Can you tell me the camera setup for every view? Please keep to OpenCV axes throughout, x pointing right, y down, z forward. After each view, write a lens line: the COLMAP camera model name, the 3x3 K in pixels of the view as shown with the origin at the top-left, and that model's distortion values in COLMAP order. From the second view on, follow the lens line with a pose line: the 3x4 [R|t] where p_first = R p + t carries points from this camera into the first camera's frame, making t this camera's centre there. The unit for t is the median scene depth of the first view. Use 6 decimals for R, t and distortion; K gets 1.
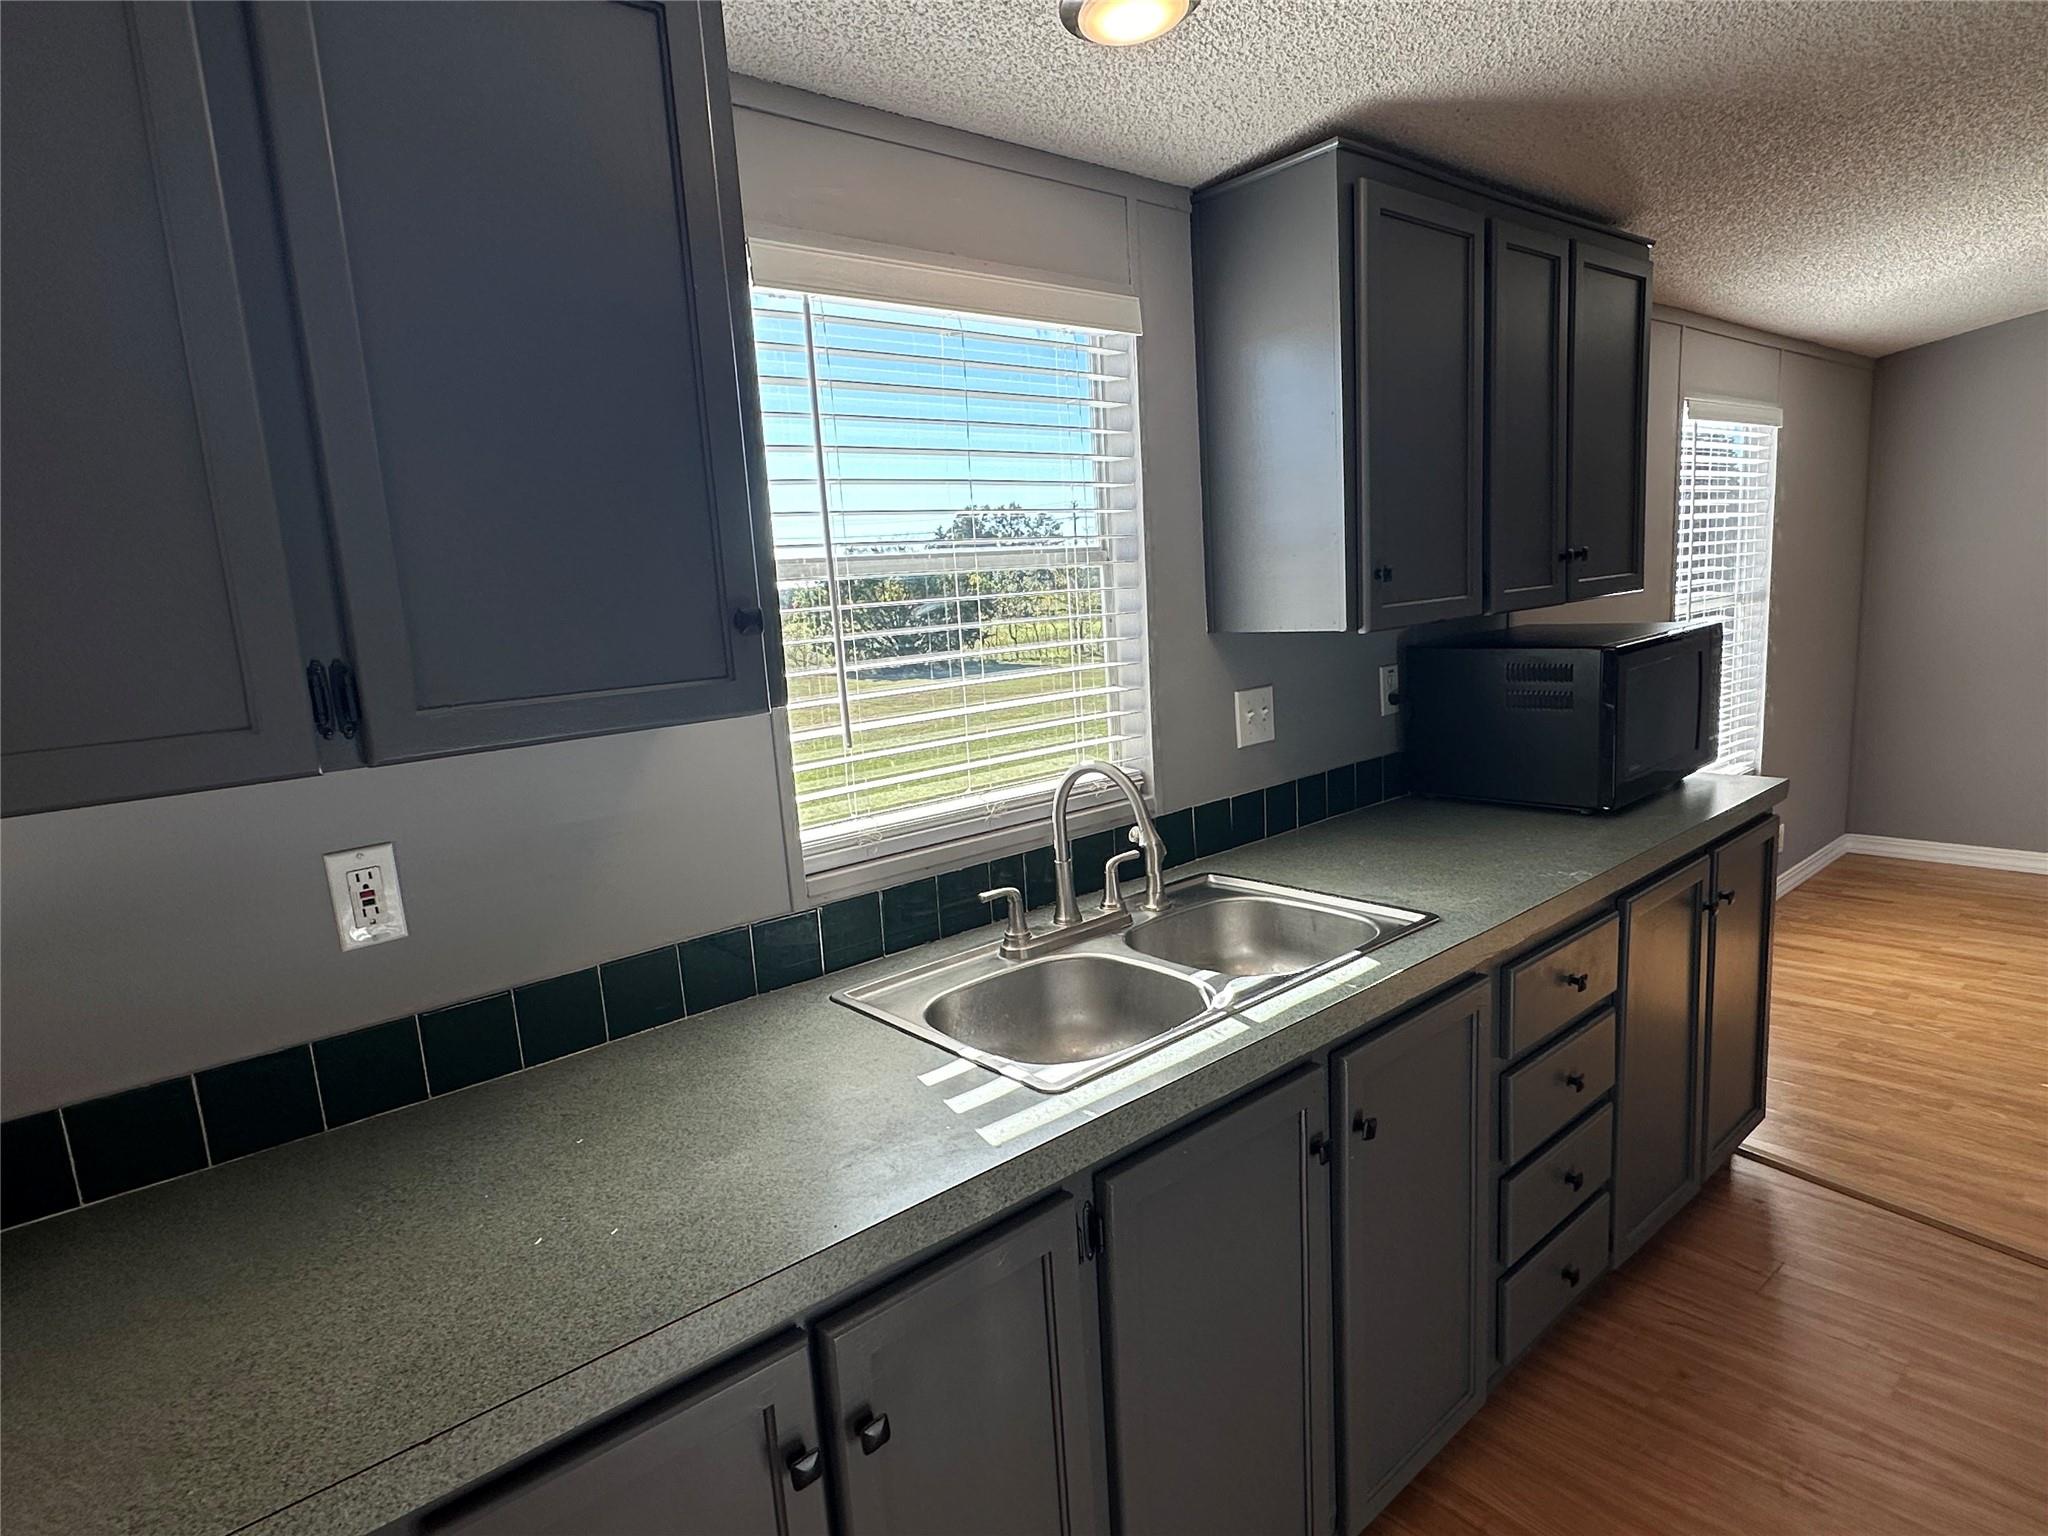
lens RADIAL K [[1156.2, 0, 1011.8], [0, 1156.2, 780.4], [0, 0, 1]] dist [-0.010218, 0.006390]
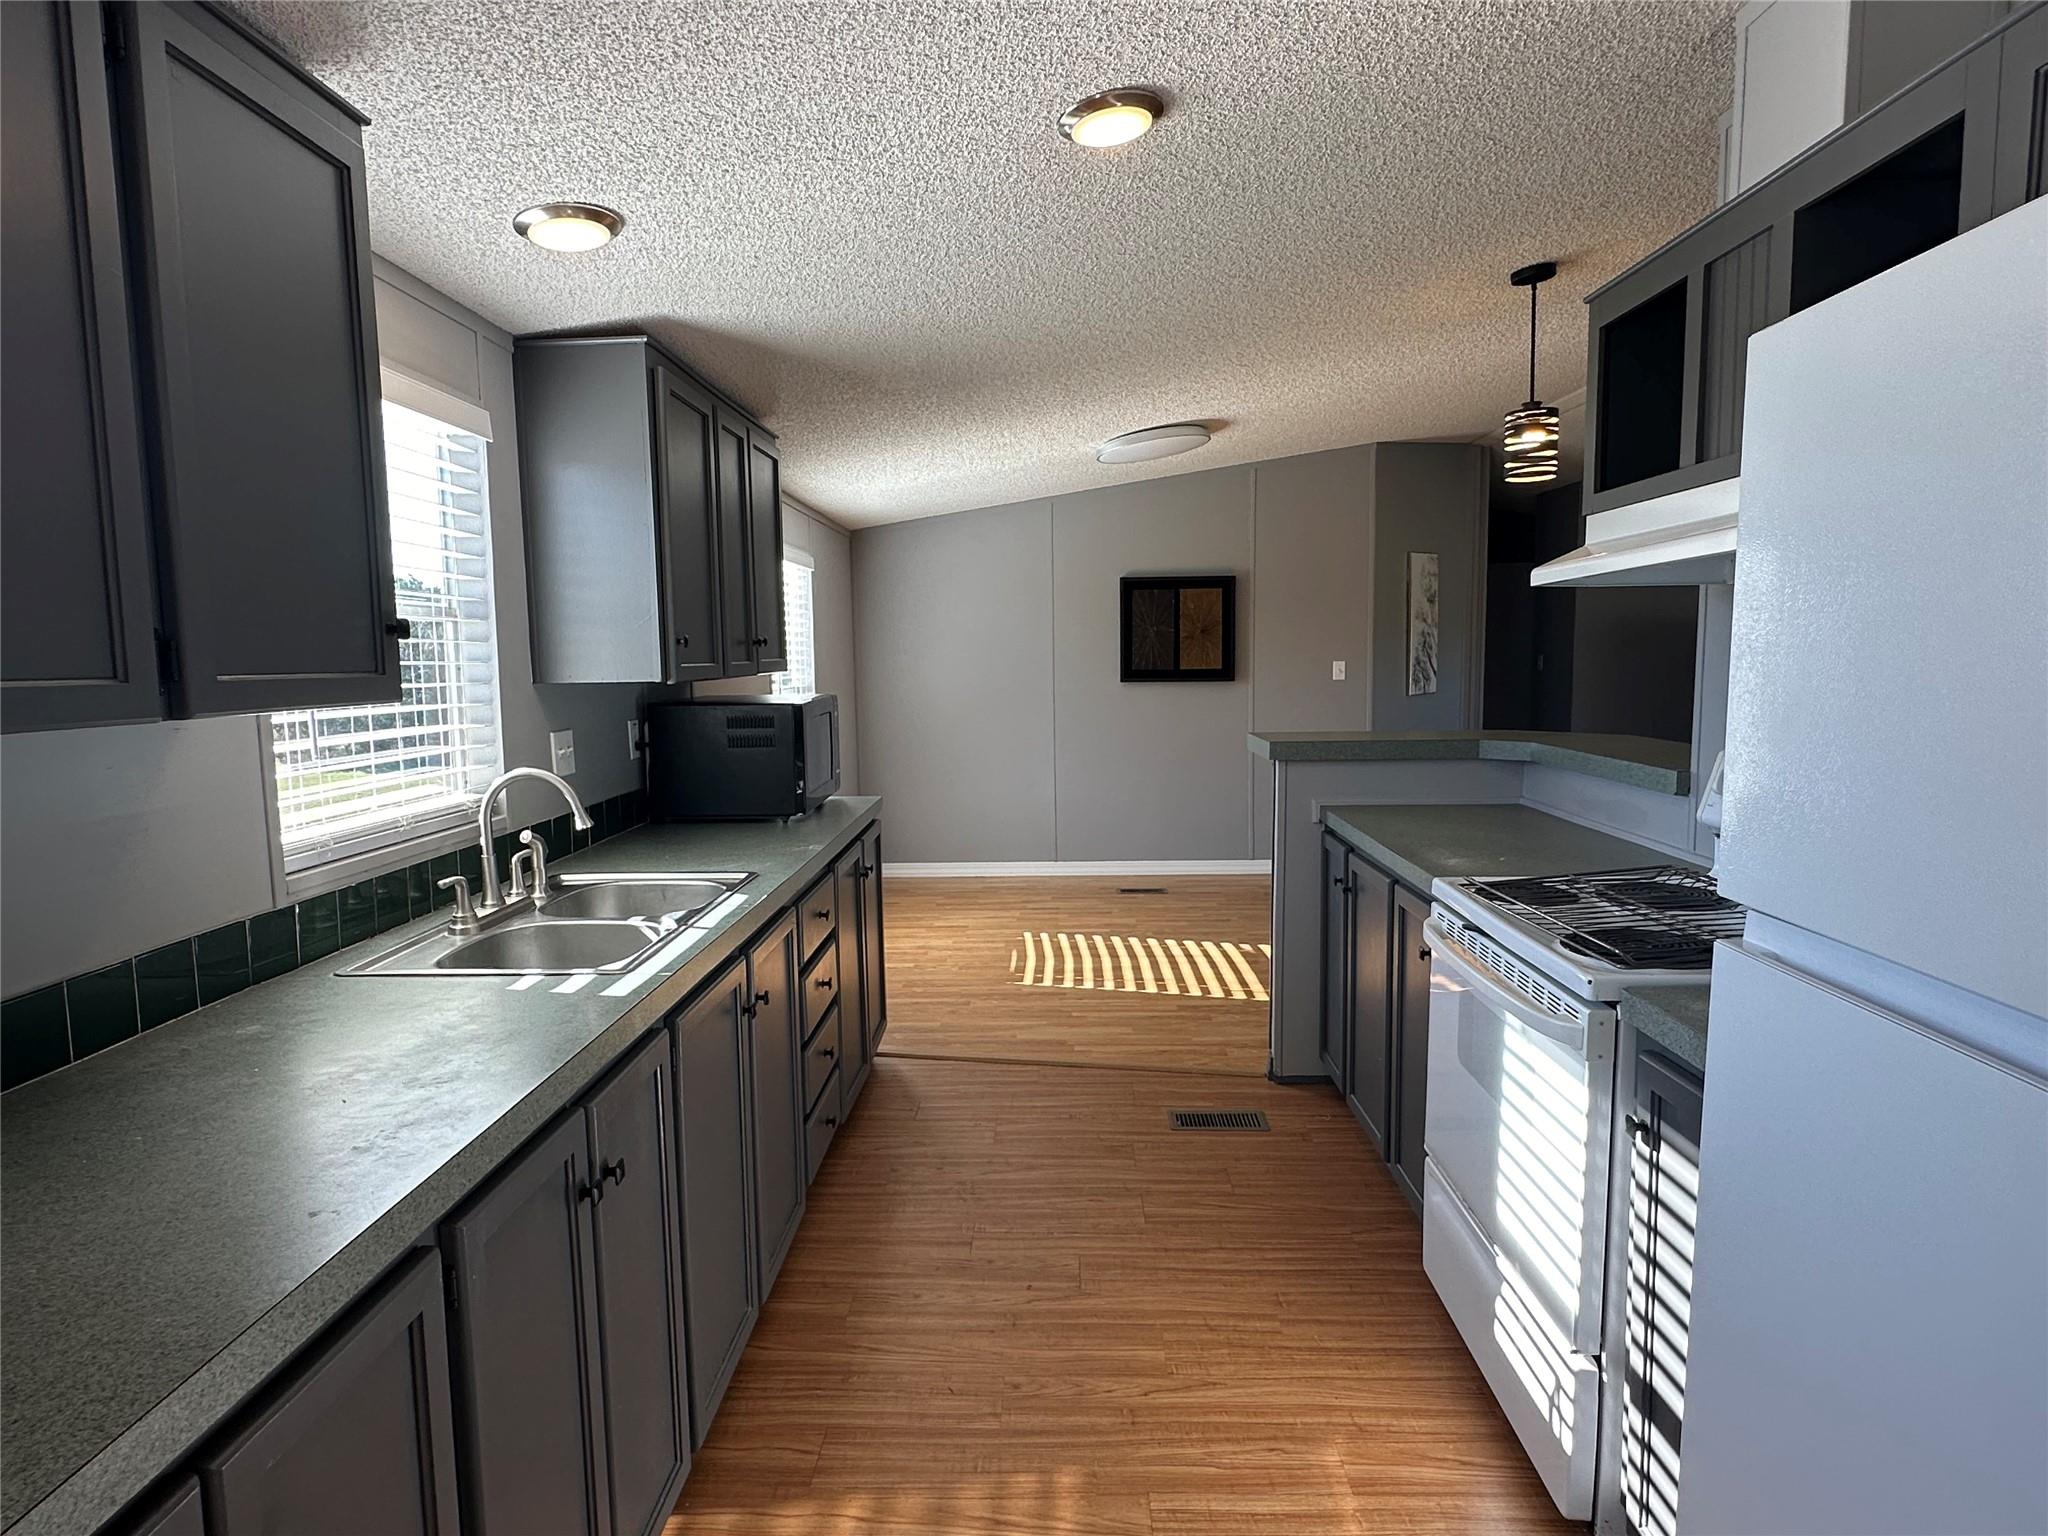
lens RADIAL K [[1156.2, 0, 1027.3], [0, 1156.2, 769.1], [0, 0, 1]] dist [-0.010218, 0.006390]
pose [[0.670163, -0.019056, 0.741969, -0.450305], [0.096986, 0.993347, -0.062088, 0.104021], [-0.735850, 0.113570, 0.667553, -0.227080]]
